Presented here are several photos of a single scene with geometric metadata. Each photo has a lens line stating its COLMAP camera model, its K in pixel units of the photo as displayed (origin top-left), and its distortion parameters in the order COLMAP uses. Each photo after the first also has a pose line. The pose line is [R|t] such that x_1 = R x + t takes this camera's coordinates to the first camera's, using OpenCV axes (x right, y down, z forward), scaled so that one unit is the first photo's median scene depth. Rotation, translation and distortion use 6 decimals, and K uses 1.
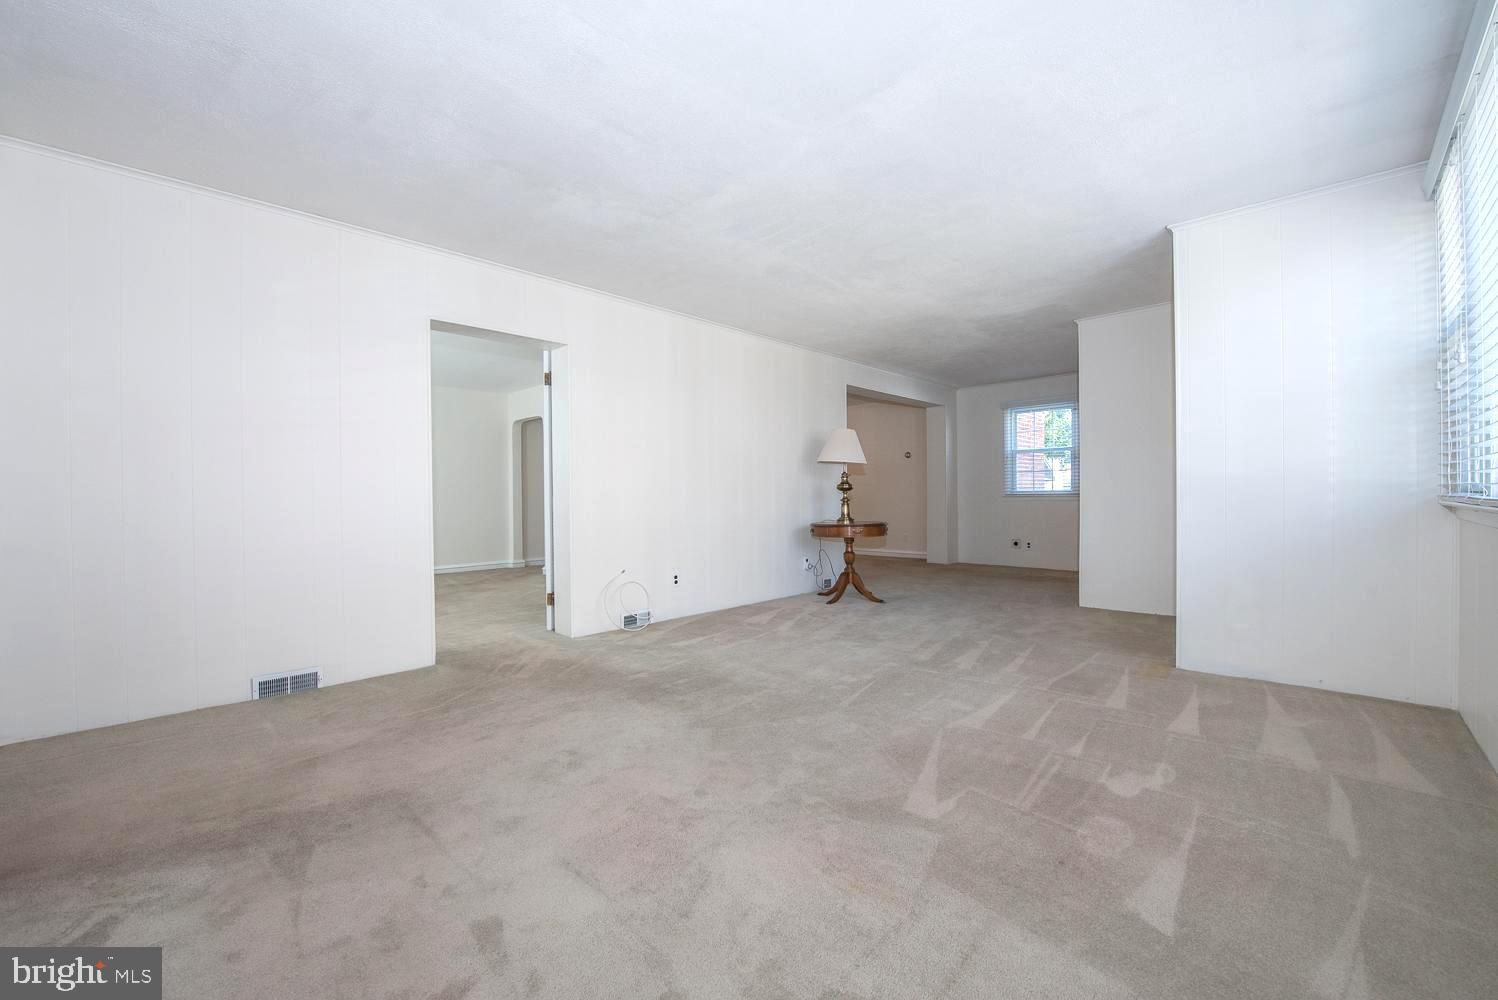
lens RADIAL K [[593.7, 0, 747.1], [0, 593.7, 501.8], [0, 0, 1]] dist [-0.019385, -0.000853]
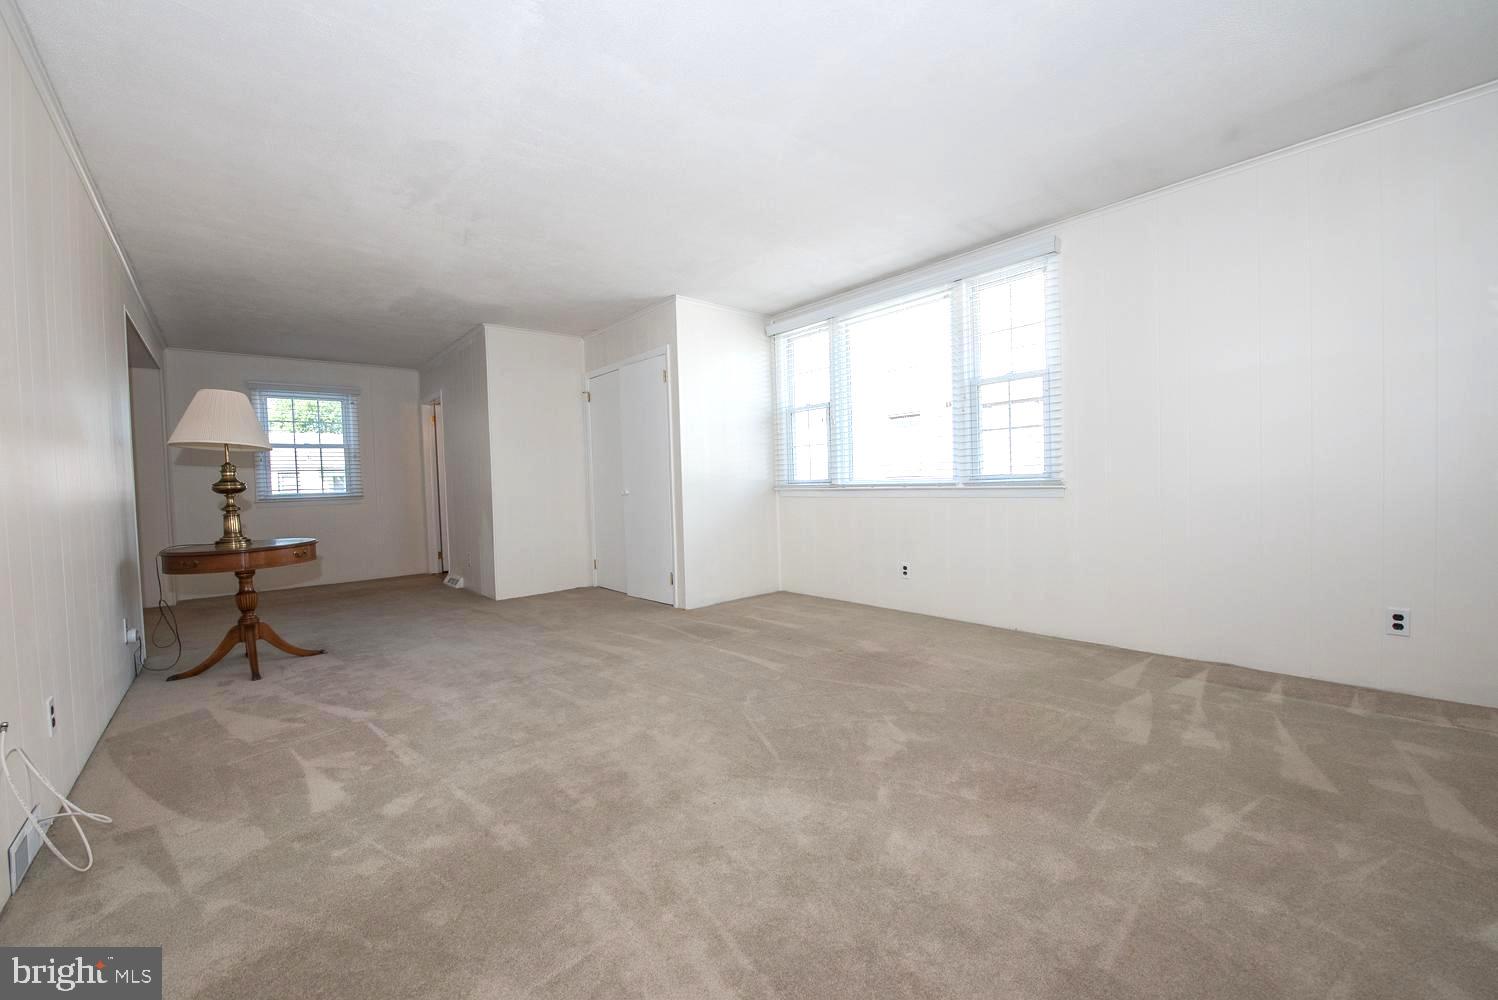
lens RADIAL K [[593.7, 0, 747.1], [0, 593.7, 501.8], [0, 0, 1]] dist [-0.019385, -0.000853]
pose [[0.074813, -0.025326, 0.996876, -0.395220], [0.039881, 0.998954, 0.022386, -0.002555], [-0.996400, 0.038082, 0.075744, 0.428023]]
